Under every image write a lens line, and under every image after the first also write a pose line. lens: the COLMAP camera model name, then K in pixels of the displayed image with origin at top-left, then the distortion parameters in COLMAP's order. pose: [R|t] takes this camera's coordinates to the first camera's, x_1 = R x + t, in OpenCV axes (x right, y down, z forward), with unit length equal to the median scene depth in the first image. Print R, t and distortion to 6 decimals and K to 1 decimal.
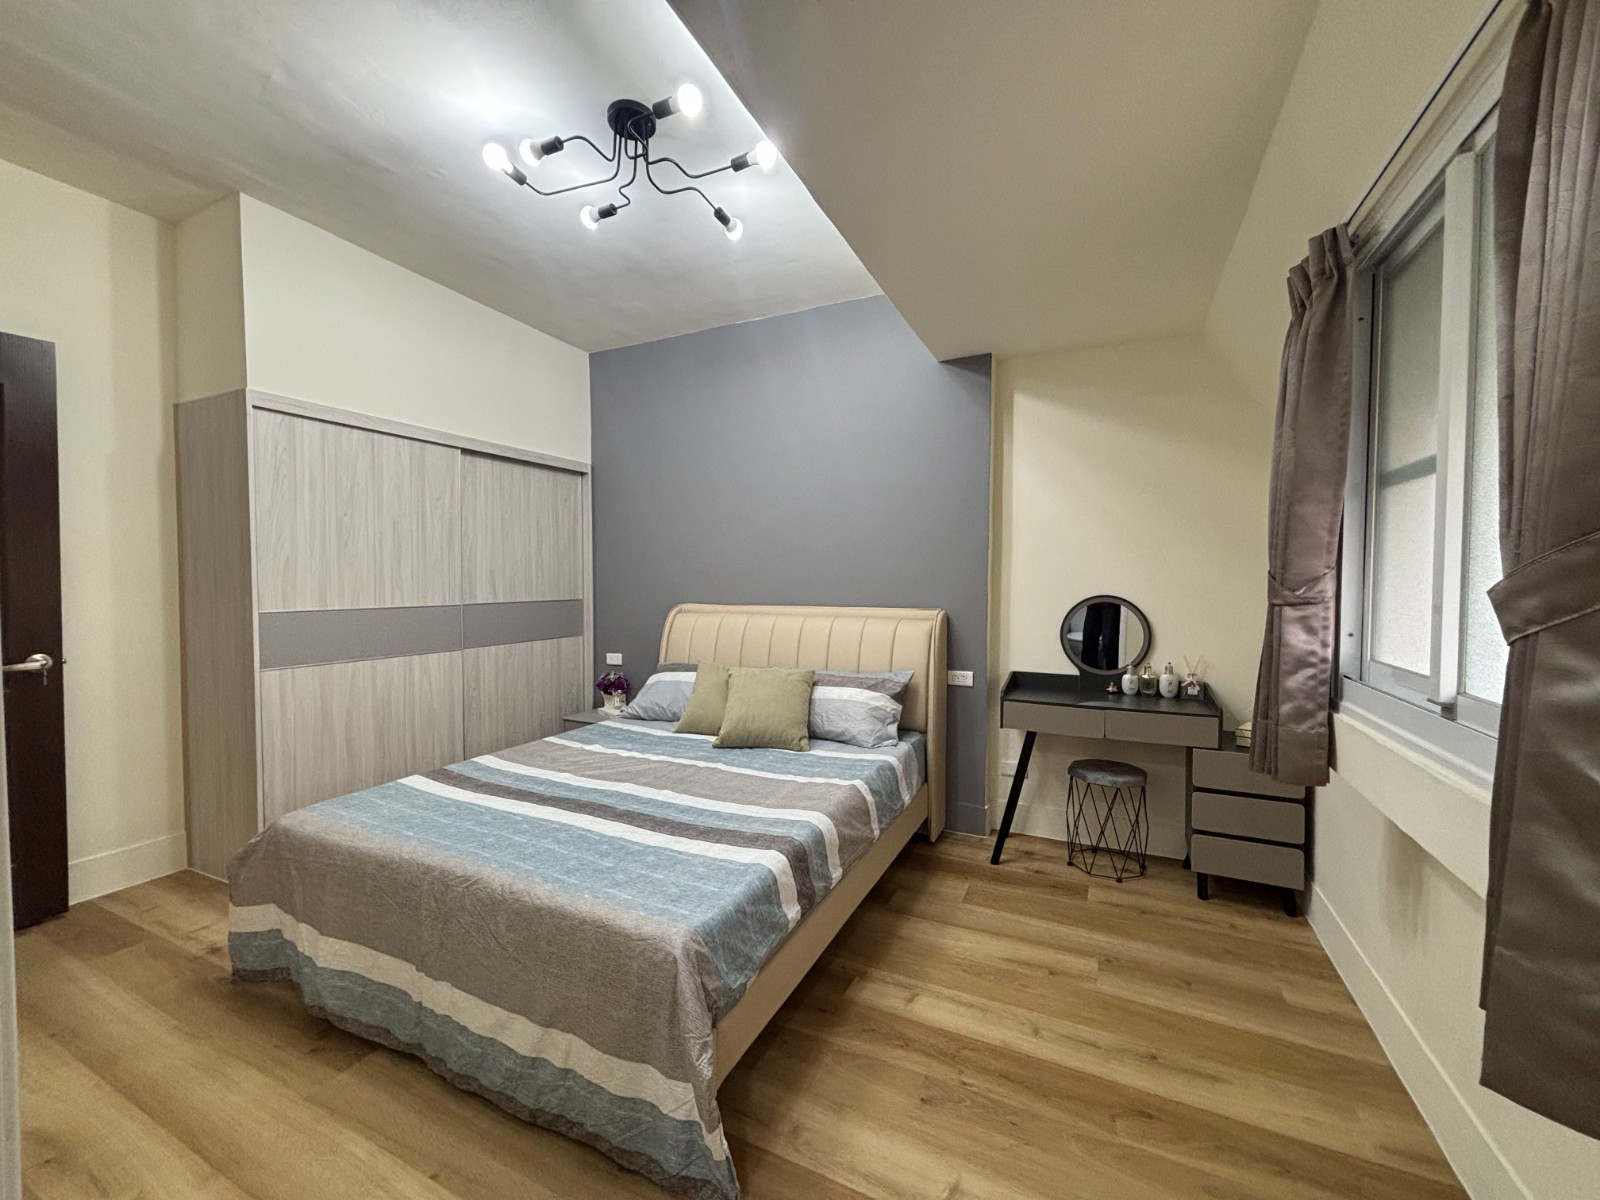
lens RADIAL K [[643.4, 0, 792.7], [0, 643.4, 603.6], [0, 0, 1]] dist [0.001971, 0.000187]
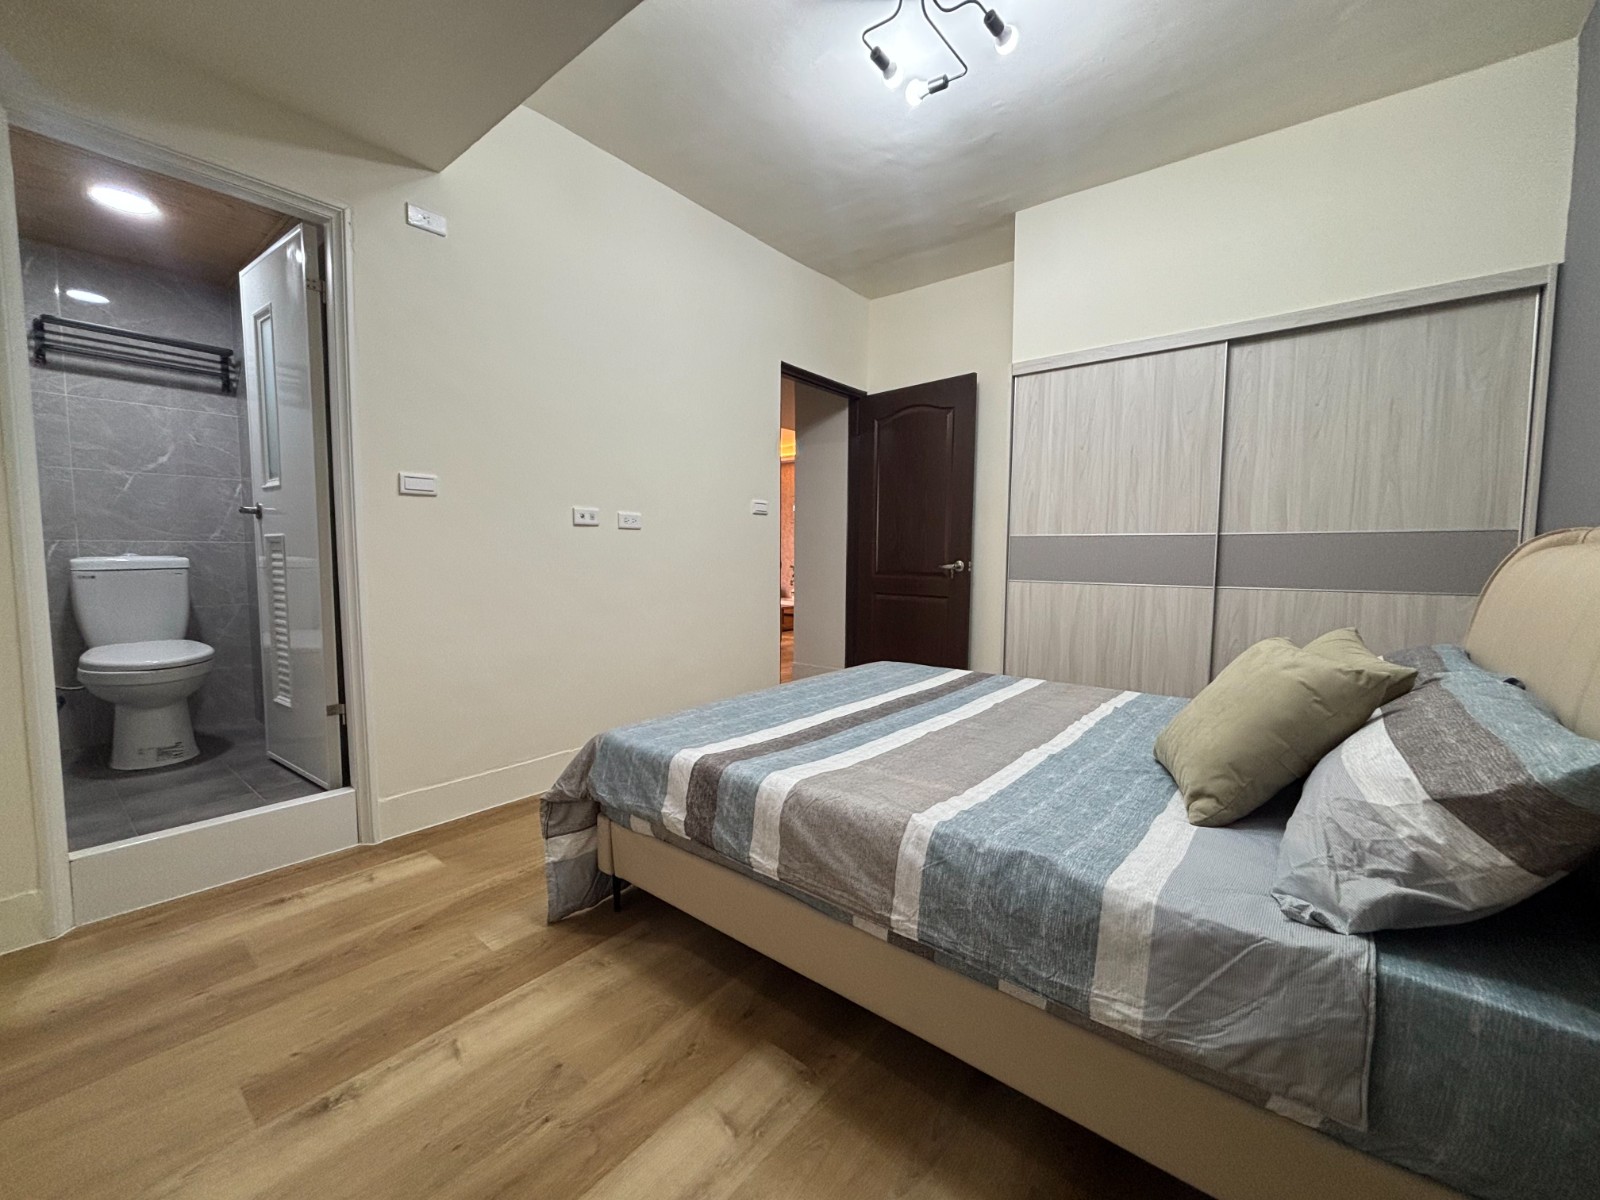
lens RADIAL K [[643.4, 0, 803.6], [0, 643.4, 597.8], [0, 0, 1]] dist [0.001971, 0.000187]
pose [[-0.224775, 0.068955, -0.971968, 0.524821], [-0.044289, 0.995739, 0.080884, 0.051448], [0.973404, 0.061228, -0.220763, 0.850724]]
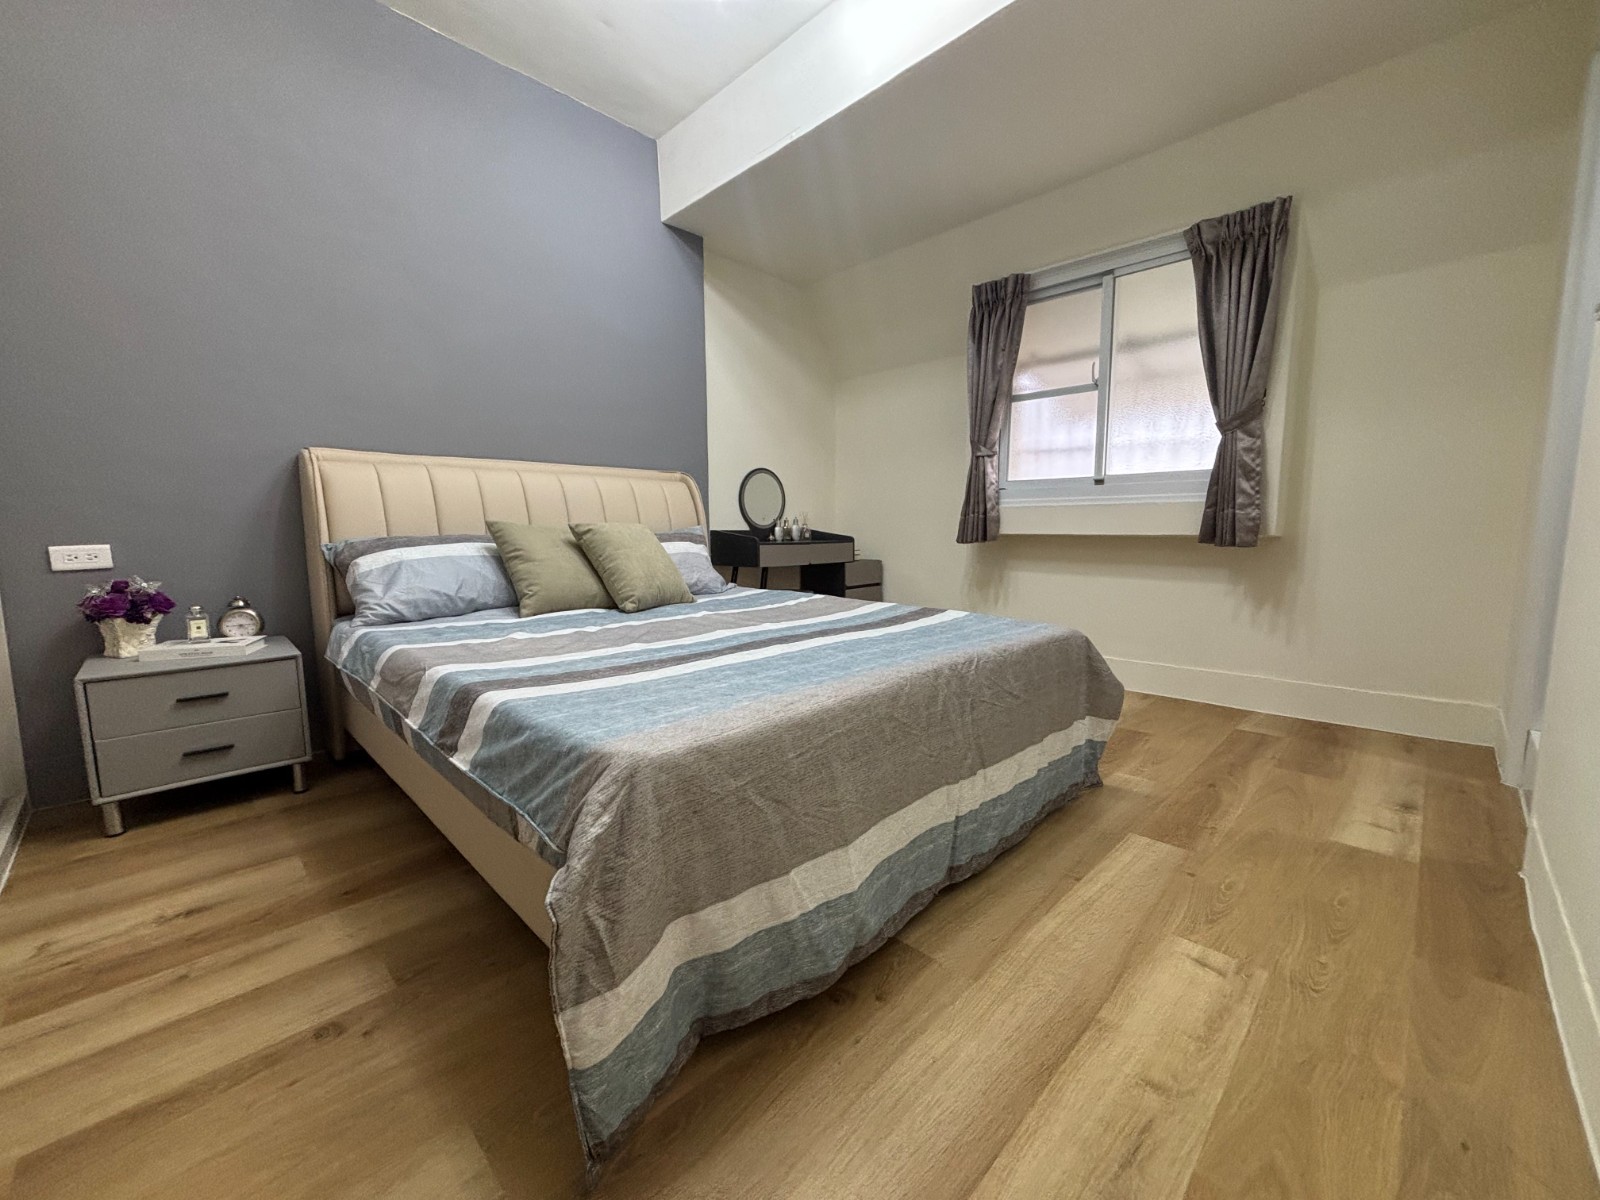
lens RADIAL K [[643.4, 0, 807.1], [0, 643.4, 605.7], [0, 0, 1]] dist [0.001971, 0.000187]
pose [[0.320055, -0.119355, 0.939850, -0.861348], [0.040218, 0.992850, 0.112390, 0.139725], [-0.946545, 0.001827, 0.322567, 0.550277]]
